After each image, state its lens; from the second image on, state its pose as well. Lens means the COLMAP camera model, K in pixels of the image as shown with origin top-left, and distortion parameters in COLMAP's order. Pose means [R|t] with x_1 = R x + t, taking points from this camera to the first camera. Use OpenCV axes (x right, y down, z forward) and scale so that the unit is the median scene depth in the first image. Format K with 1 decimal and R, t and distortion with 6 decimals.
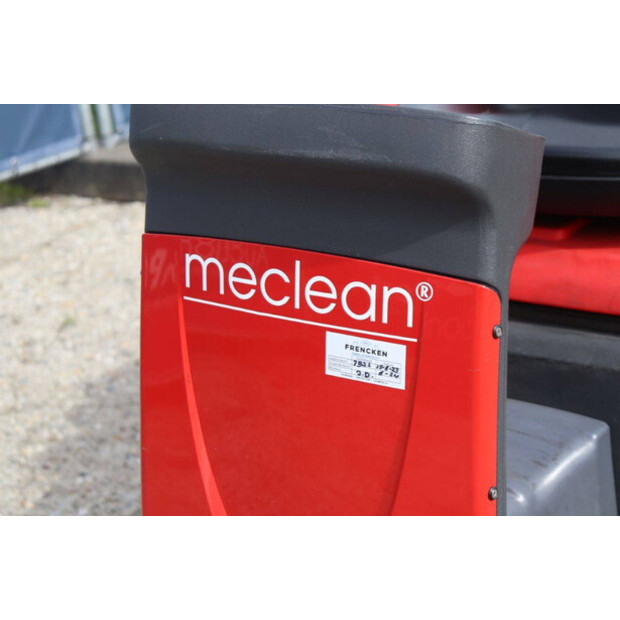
lens RADIAL K [[1476.9, 0, 309.9], [0, 1476.9, 309.6], [0, 0, 1]] dist [0.437819, 0.000000]
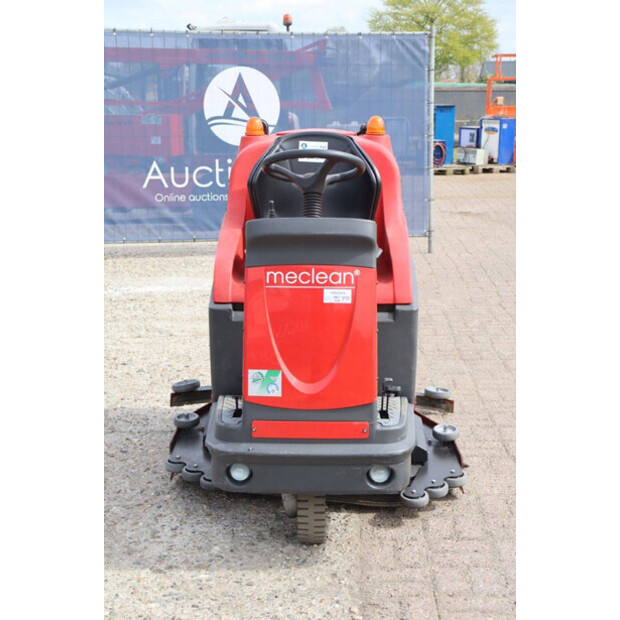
lens RADIAL K [[1112.2, 0, 311.5], [0, 1112.2, 315.6], [0, 0, 1]] dist [0.222237, 0.000000]
pose [[0.835598, -0.029352, 0.548557, -1.364628], [0.131726, 0.980144, -0.148208, 0.433792], [-0.533315, 0.196101, 0.822873, -0.999342]]
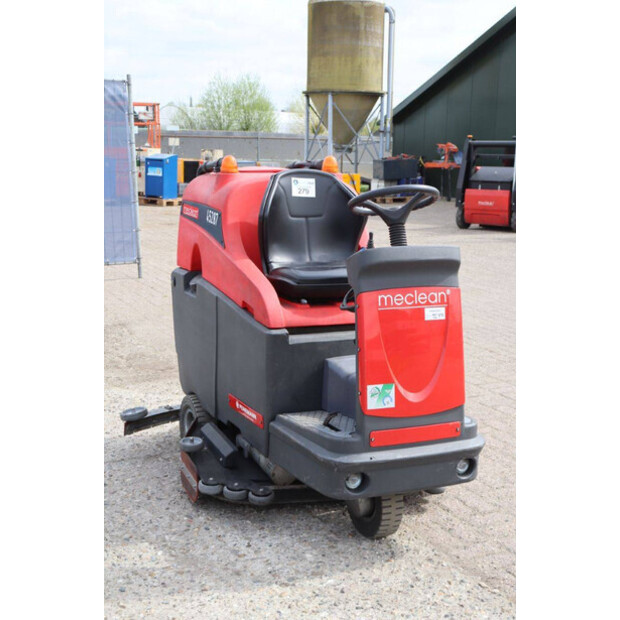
lens RADIAL K [[985.2, 0, 309.6], [0, 985.2, 313.6], [0, 0, 1]] dist [0.129244, 0.000000]
pose [[0.505180, -0.064126, 0.860628, -2.259679], [0.251936, 0.964755, -0.075998, 0.143103], [-0.825422, 0.255216, 0.503531, -0.000822]]
